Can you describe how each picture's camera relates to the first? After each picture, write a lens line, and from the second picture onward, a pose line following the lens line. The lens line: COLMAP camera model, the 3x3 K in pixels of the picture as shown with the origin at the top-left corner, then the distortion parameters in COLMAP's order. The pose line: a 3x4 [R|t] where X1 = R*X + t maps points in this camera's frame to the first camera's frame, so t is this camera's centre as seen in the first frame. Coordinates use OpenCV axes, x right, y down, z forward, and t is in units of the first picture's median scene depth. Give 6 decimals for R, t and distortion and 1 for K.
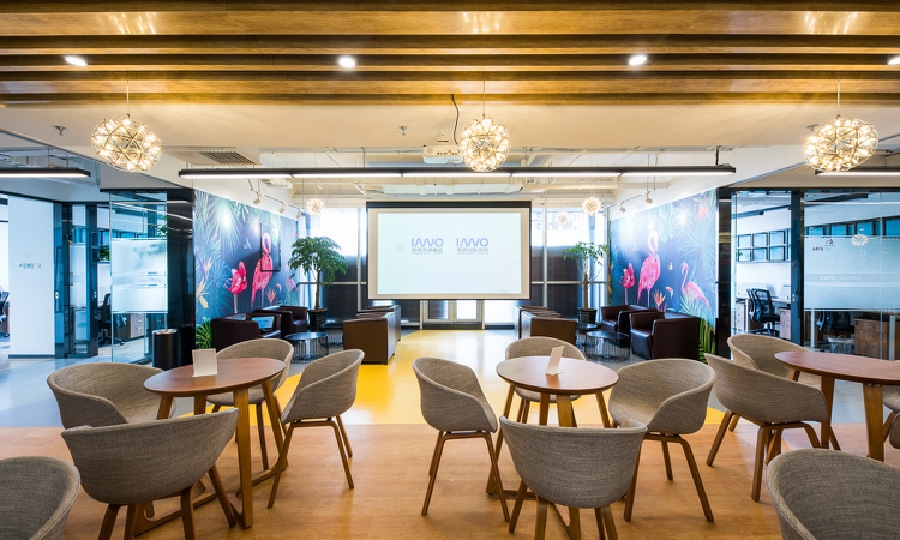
lens RADIAL K [[354.2, 0, 454.4], [0, 354.2, 271.5], [0, 0, 1]] dist [0.004472, 0.000351]
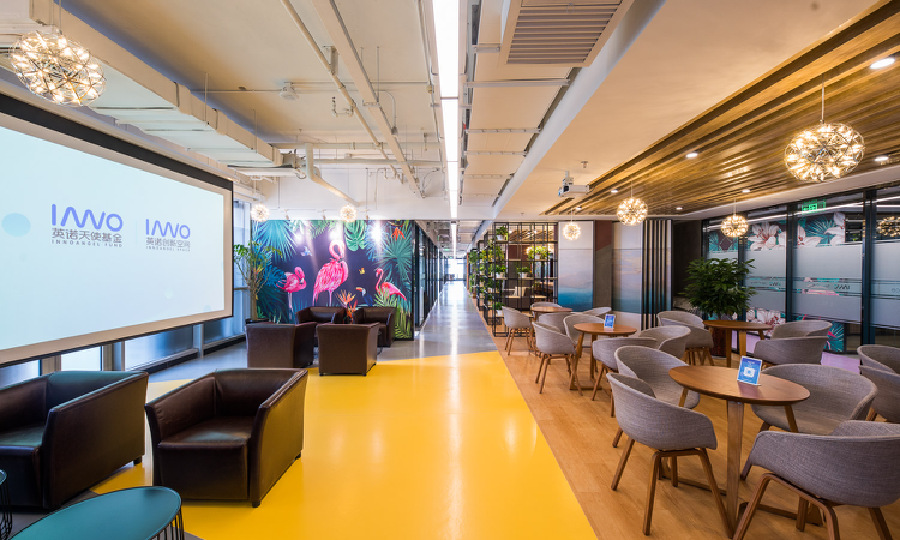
lens RADIAL K [[354.2, 0, 454.4], [0, 354.2, 271.5], [0, 0, 1]] dist [0.004472, 0.000351]
pose [[0.011534, -0.008230, 0.999900, -0.513860], [0.007510, 0.999939, 0.008143, -0.016992], [-0.999905, 0.007415, 0.011595, 0.539730]]
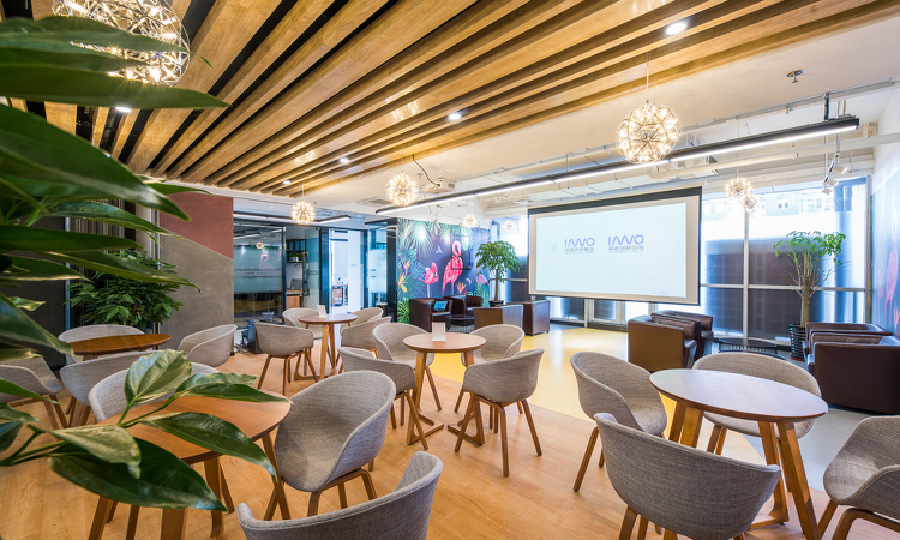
lens RADIAL K [[354.2, 0, 454.4], [0, 354.2, 271.5], [0, 0, 1]] dist [0.004472, 0.000351]
pose [[0.731547, 0.010980, -0.681702, 0.361828], [-0.008252, 0.999940, 0.007250, -0.001758], [0.681741, 0.000321, 0.731594, -0.000554]]
